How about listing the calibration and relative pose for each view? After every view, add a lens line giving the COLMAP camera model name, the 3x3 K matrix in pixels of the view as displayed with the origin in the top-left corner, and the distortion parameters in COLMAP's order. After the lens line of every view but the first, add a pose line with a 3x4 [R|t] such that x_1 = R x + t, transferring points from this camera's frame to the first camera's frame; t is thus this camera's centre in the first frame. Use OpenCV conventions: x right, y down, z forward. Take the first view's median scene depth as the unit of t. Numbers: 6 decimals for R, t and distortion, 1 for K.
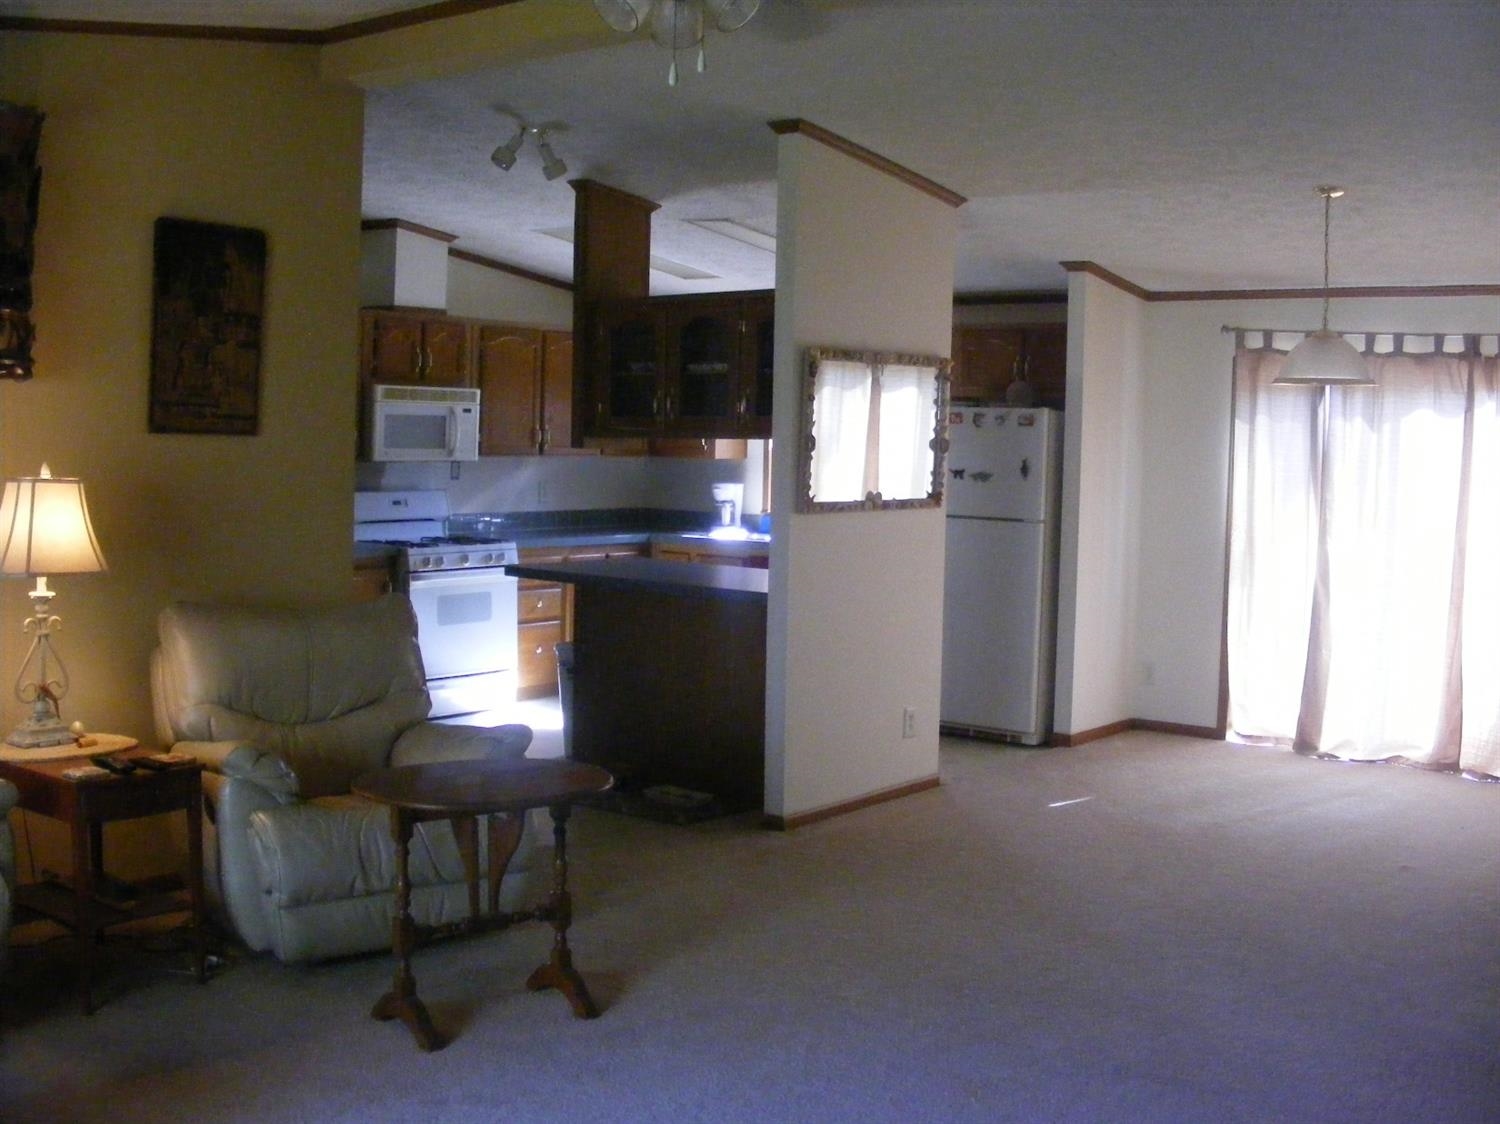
lens RADIAL K [[1735.6, 0, 750.0], [0, 1735.6, 562.0], [0, 0, 1]] dist [-0.189341, 0.021618]
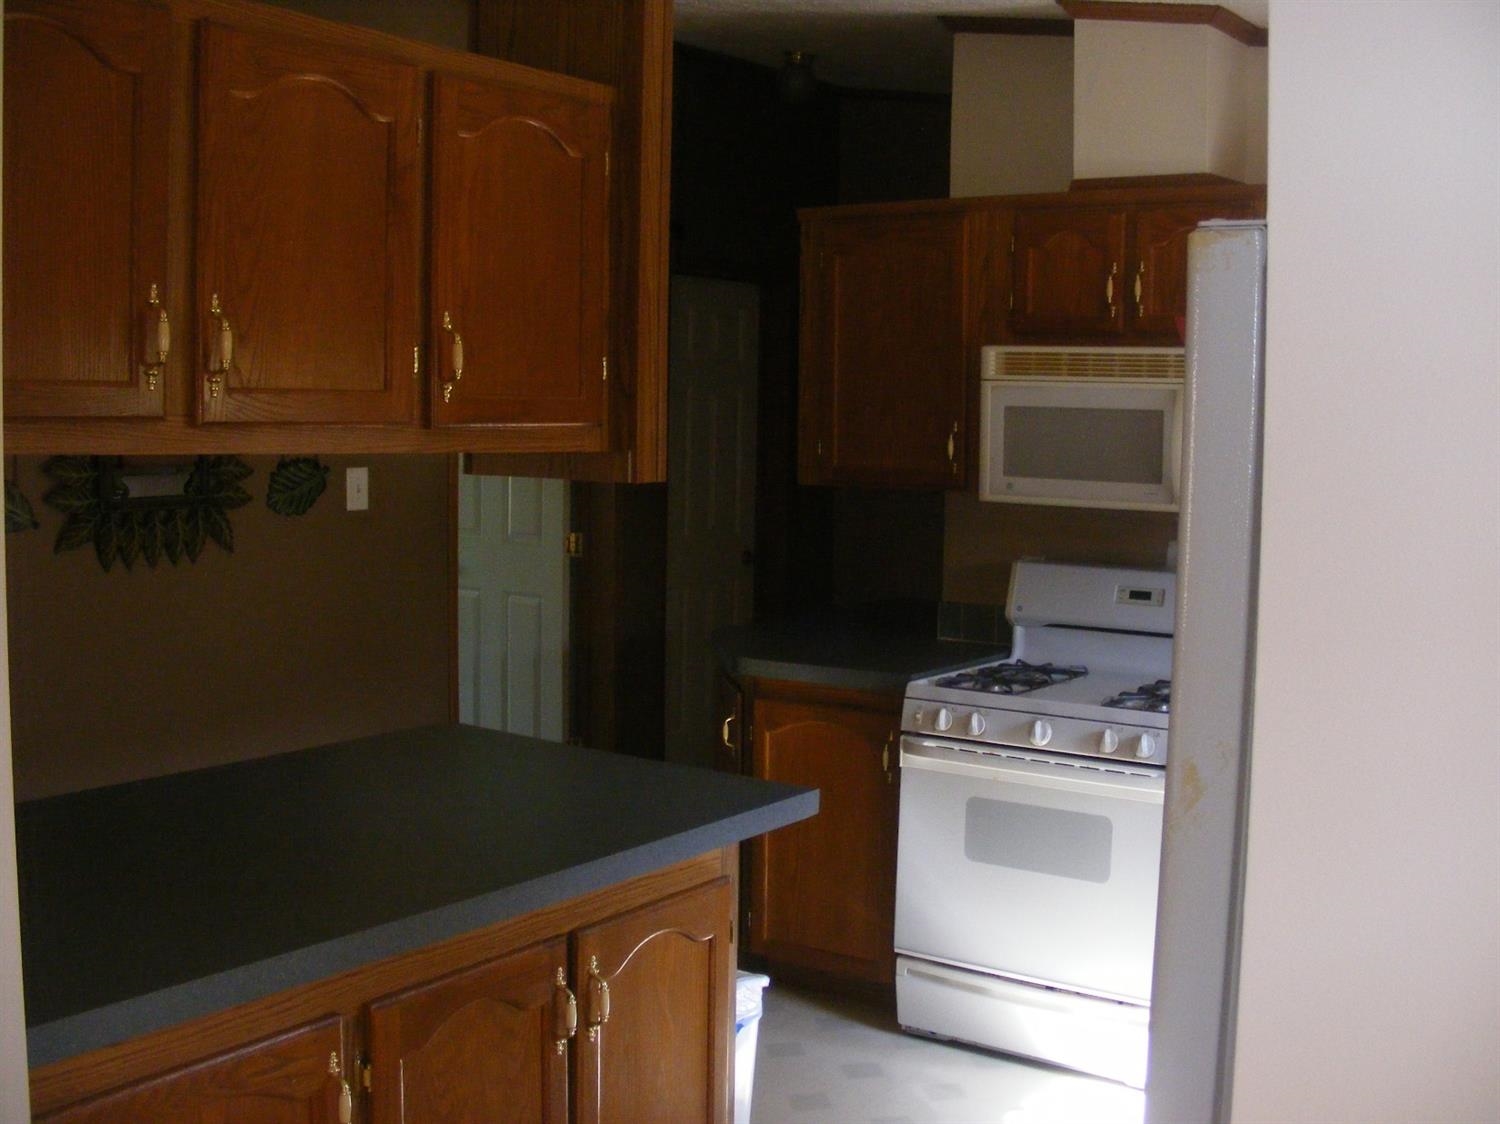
lens RADIAL K [[1735.6, 0, 750.0], [0, 1735.6, 562.0], [0, 0, 1]] dist [-0.189341, 0.021618]
pose [[0.056329, 0.072274, -0.995793, 0.261821], [-0.093857, 0.993343, 0.066787, -0.065482], [0.993991, 0.089700, 0.062738, 0.868559]]
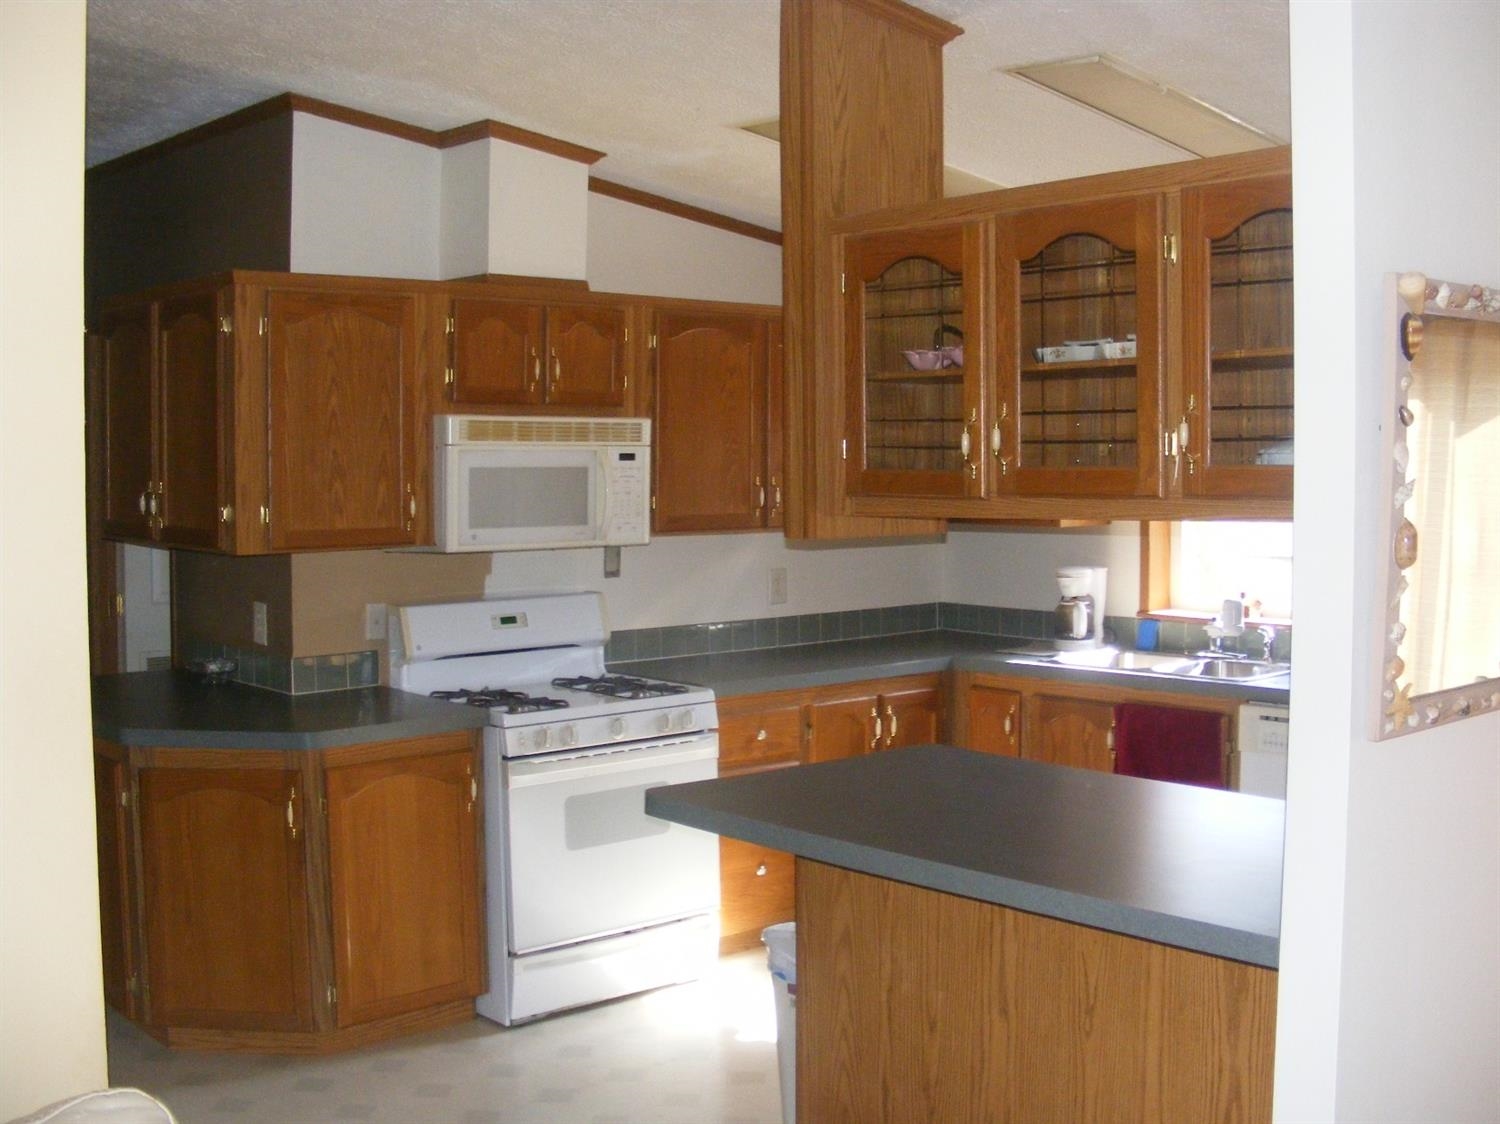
lens RADIAL K [[1735.6, 0, 750.0], [0, 1735.6, 562.0], [0, 0, 1]] dist [-0.189341, 0.021618]
pose [[0.985426, -0.015411, -0.169404, -0.027869], [0.012228, 0.999729, -0.019818, -0.041630], [0.169664, 0.017458, 0.985347, 0.447969]]
